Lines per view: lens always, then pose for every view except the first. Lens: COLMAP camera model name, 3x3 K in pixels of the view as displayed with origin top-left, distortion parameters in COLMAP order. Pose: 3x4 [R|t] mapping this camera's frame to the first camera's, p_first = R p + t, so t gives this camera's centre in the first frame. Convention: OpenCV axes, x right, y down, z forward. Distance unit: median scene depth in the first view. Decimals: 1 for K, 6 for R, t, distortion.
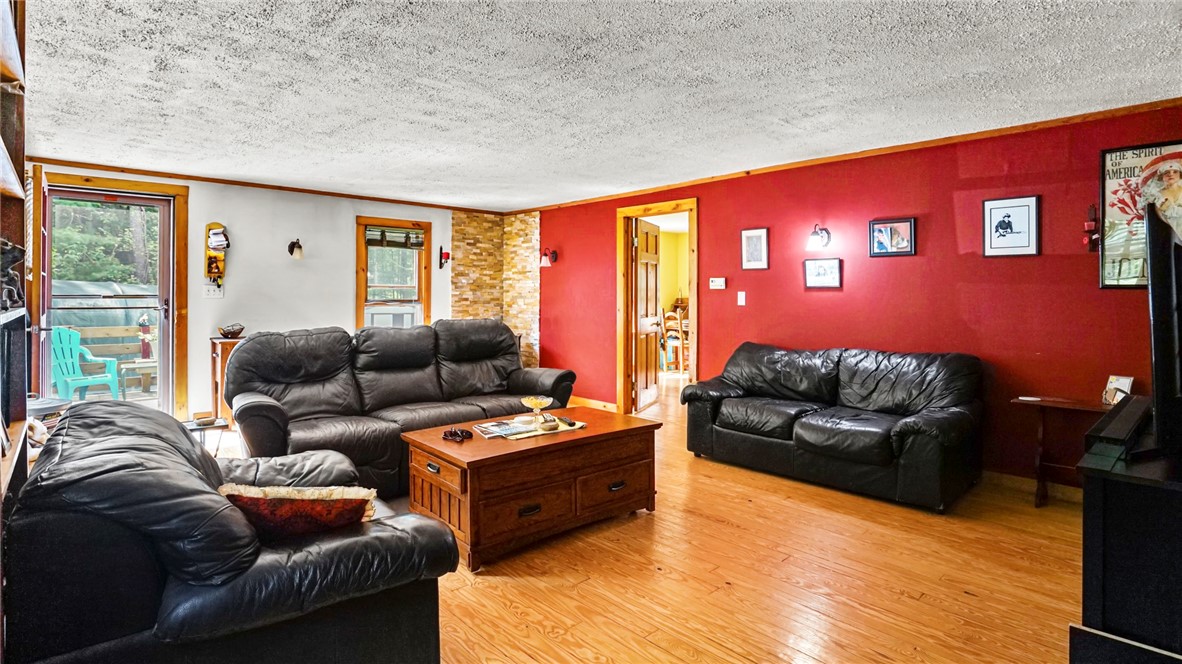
lens RADIAL K [[559.6, 0, 591.9], [0, 559.6, 292.2], [0, 0, 1]] dist [-0.059629, 0.023158]
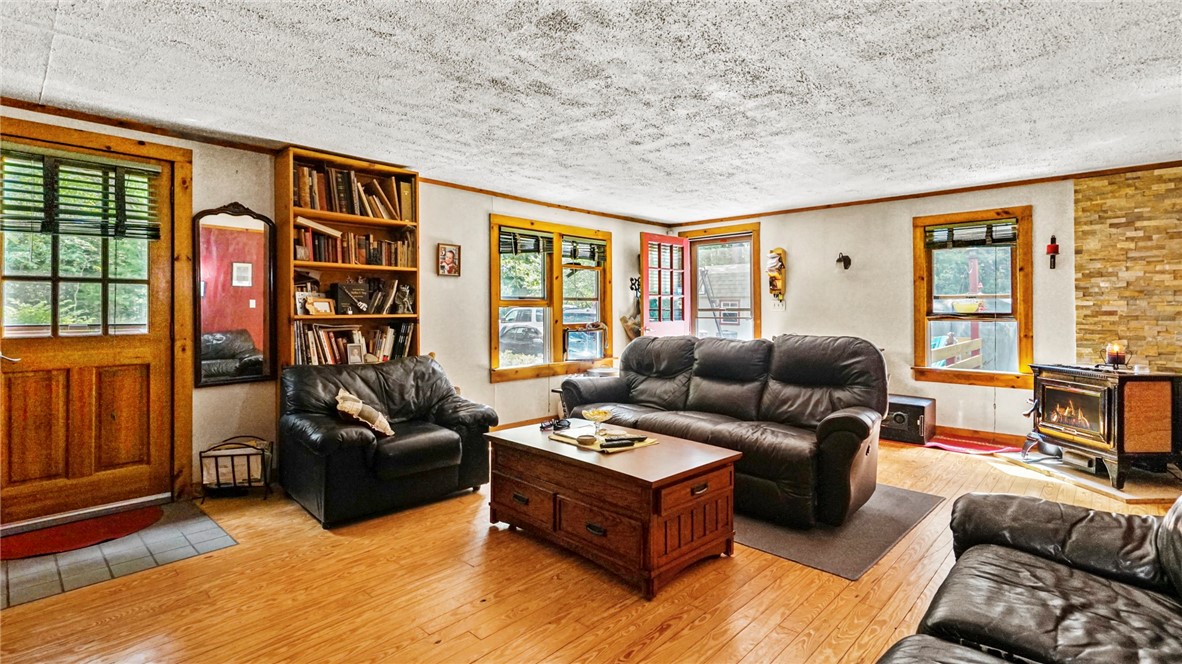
lens RADIAL K [[548.6, 0, 595.6], [0, 548.6, 307.0], [0, 0, 1]] dist [-0.002450, -0.000214]
pose [[0.087951, -0.006620, -0.996103, 0.395559], [0.009763, 0.999936, -0.005783, 0.004577], [0.996077, -0.009217, 0.088010, 0.412989]]
